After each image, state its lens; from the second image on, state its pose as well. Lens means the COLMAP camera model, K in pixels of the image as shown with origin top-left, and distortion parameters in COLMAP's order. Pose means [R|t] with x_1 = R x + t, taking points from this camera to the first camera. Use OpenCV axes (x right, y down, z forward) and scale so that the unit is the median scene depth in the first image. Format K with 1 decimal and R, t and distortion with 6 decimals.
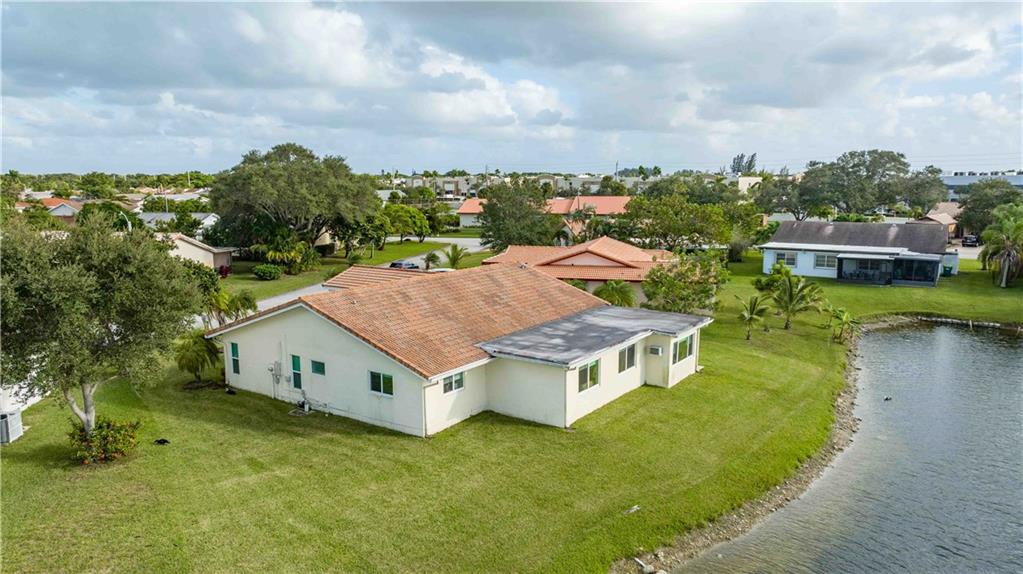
lens RADIAL K [[728.6, 0, 511.5], [0, 728.6, 287.0], [0, 0, 1]] dist [-0.026581, 0.042370]
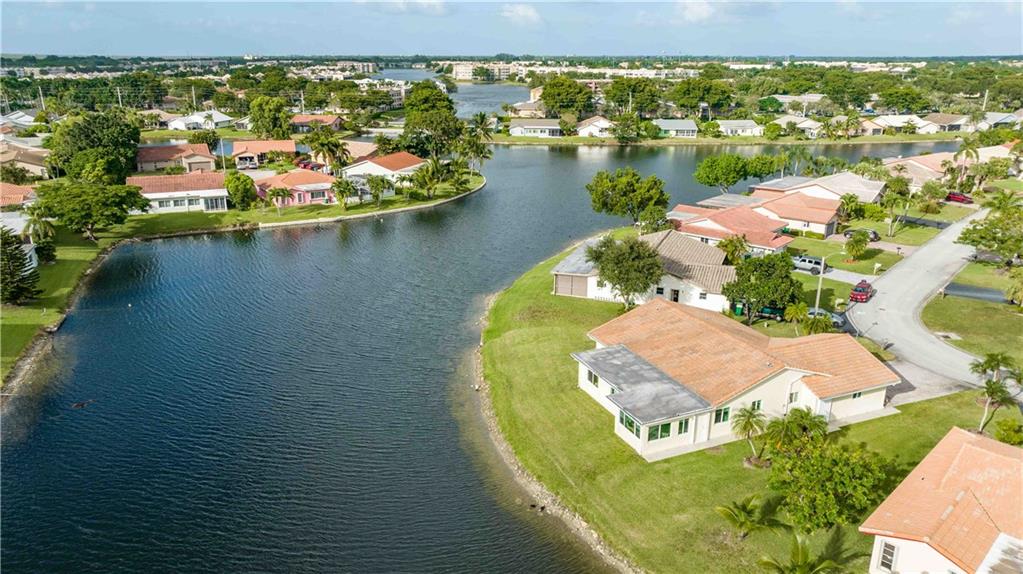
lens RADIAL K [[728.6, 0, 511.5], [0, 728.6, 287.0], [0, 0, 1]] dist [-0.026581, 0.042370]
pose [[-0.531339, 0.255044, -0.807856, 1.496887], [-0.129948, 0.917783, 0.375217, -0.687341], [0.837134, 0.304347, -0.454511, 1.438918]]
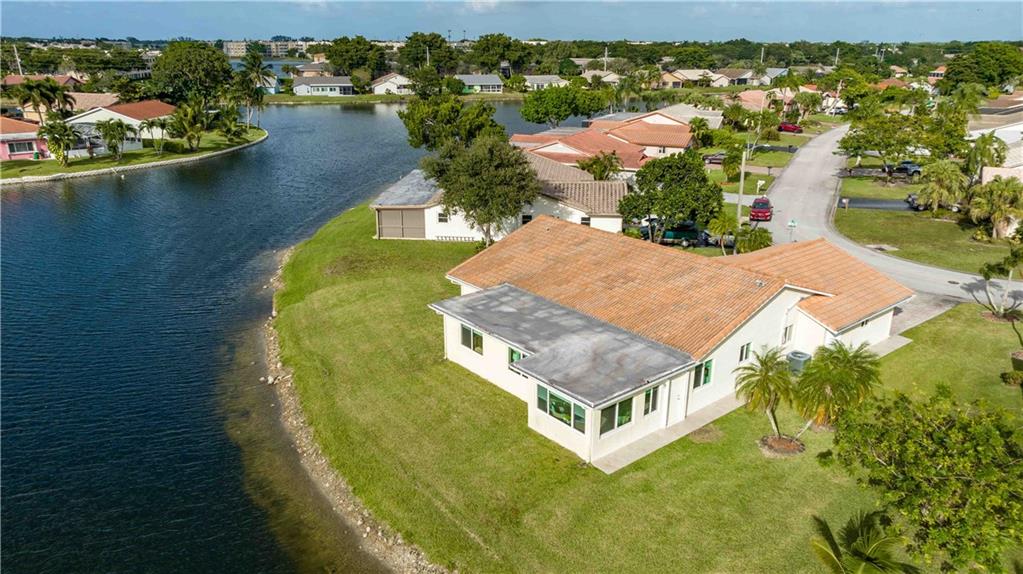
lens RADIAL K [[728.6, 0, 511.5], [0, 728.6, 287.0], [0, 0, 1]] dist [-0.026581, 0.042370]
pose [[-0.274173, 0.304549, -0.912184, 0.967941], [-0.149071, 0.923607, 0.353169, -0.316864], [0.950056, 0.232810, -0.207829, 1.139662]]
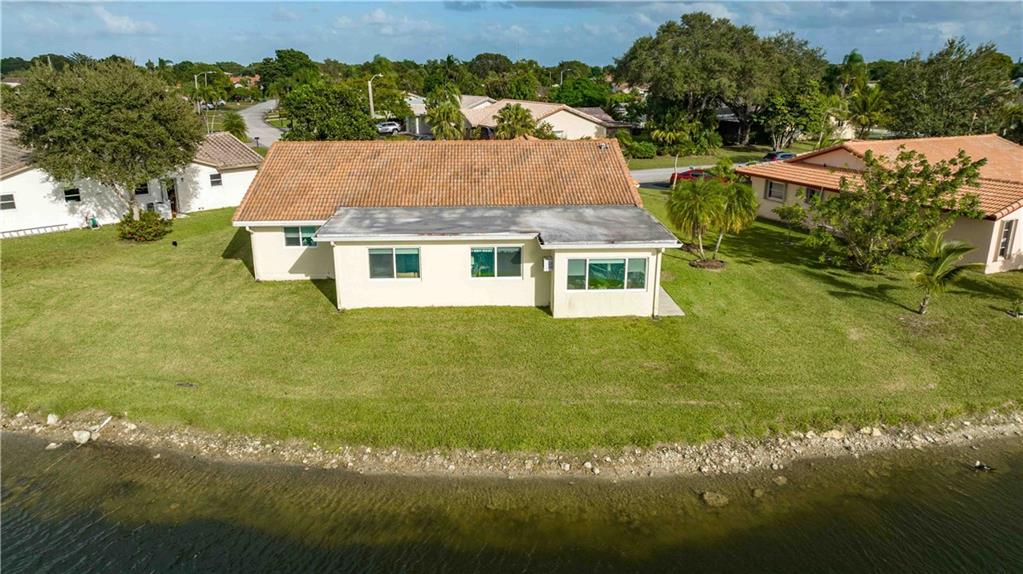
lens RADIAL K [[728.6, 0, 511.5], [0, 728.6, 287.0], [0, 0, 1]] dist [-0.026581, 0.042370]
pose [[0.602212, 0.228320, -0.764991, 0.752499], [-0.117795, 0.973155, 0.197719, -0.030524], [0.789598, -0.028956, 0.612941, 0.530259]]
